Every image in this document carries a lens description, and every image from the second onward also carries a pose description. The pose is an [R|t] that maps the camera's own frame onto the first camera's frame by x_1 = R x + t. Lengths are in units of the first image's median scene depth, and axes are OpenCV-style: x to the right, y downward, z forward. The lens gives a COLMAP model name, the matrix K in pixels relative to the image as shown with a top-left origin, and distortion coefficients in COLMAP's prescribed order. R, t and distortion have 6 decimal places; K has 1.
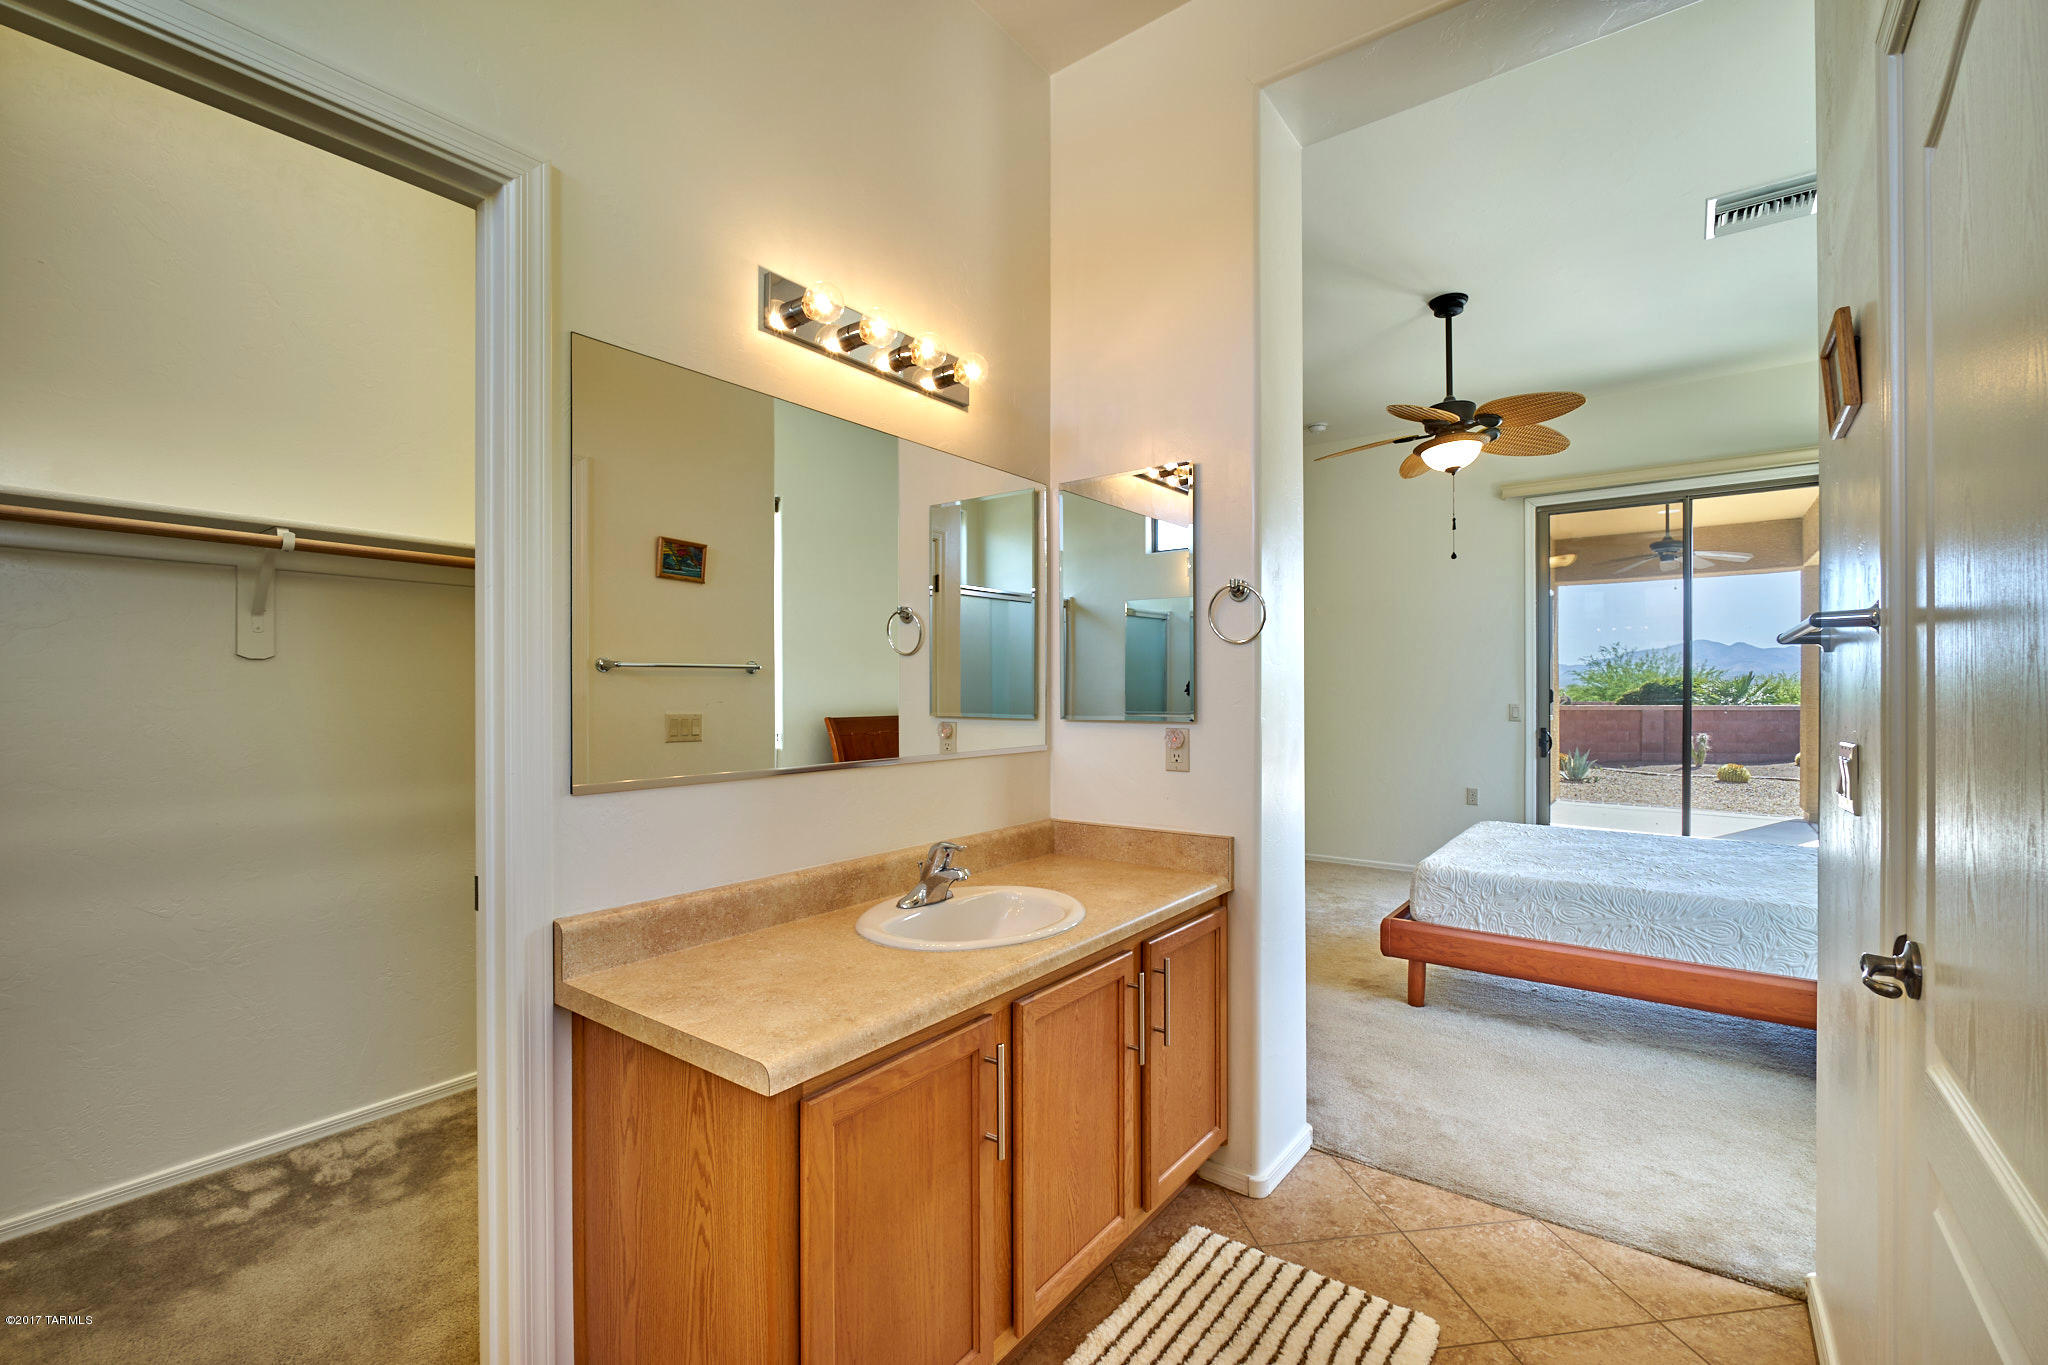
lens RADIAL K [[880.2, 0, 1026.1], [0, 880.2, 689.4], [0, 0, 1]] dist [-0.007935, -0.000420]
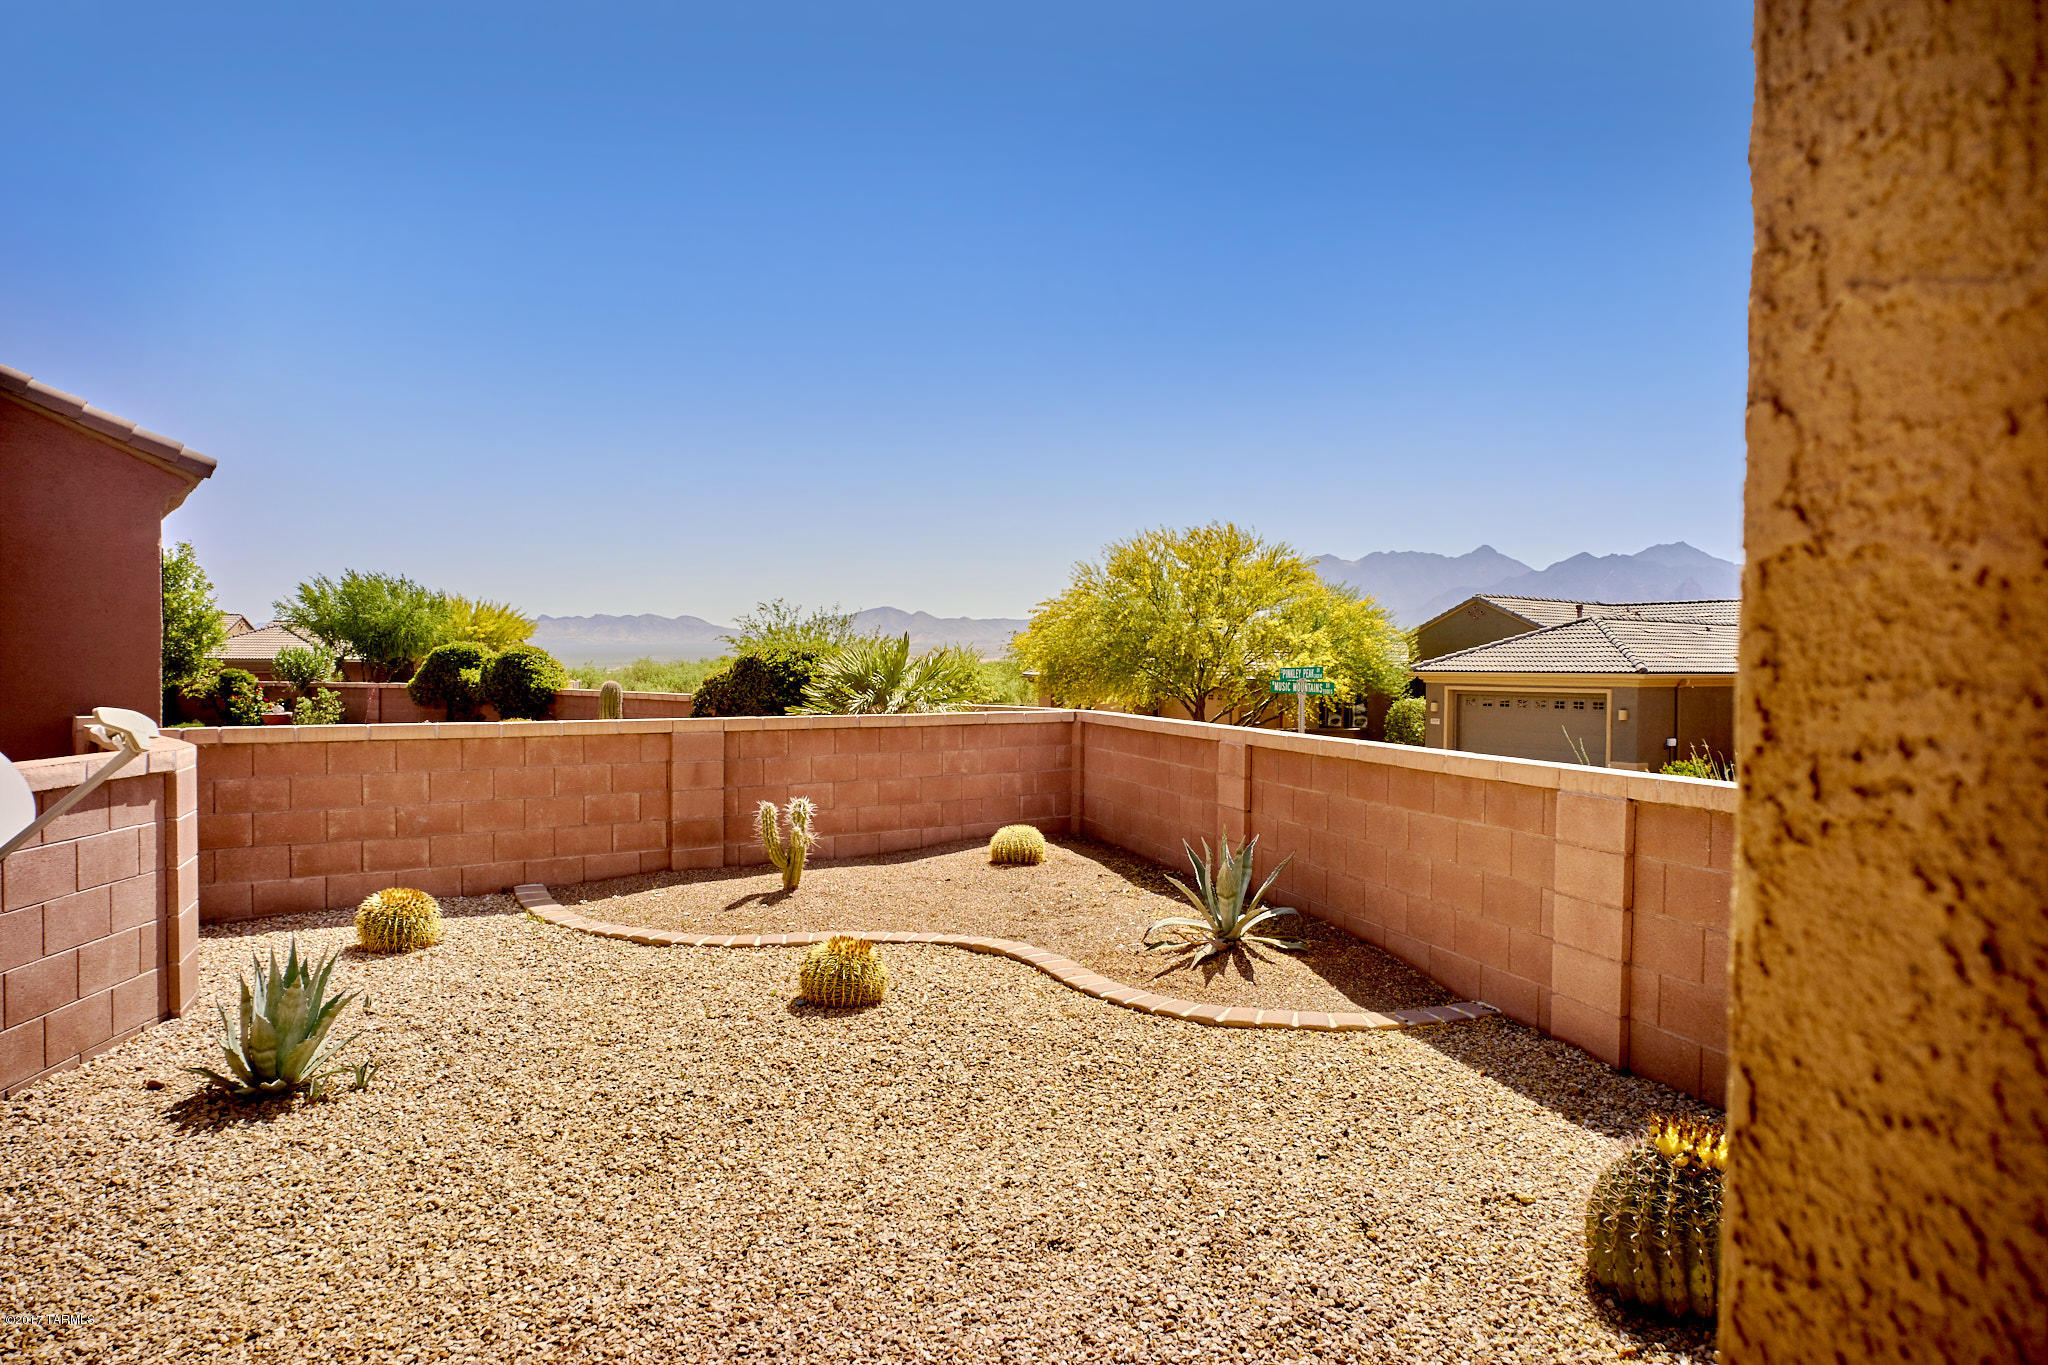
lens RADIAL K [[880.2, 0, 1026.1], [0, 880.2, 689.4], [0, 0, 1]] dist [-0.007935, -0.000420]
pose [[0.704227, -0.017467, 0.709760, 0.550944], [-0.006918, 0.999481, 0.031461, -0.006223], [-0.709941, -0.027066, 0.703741, 0.644117]]
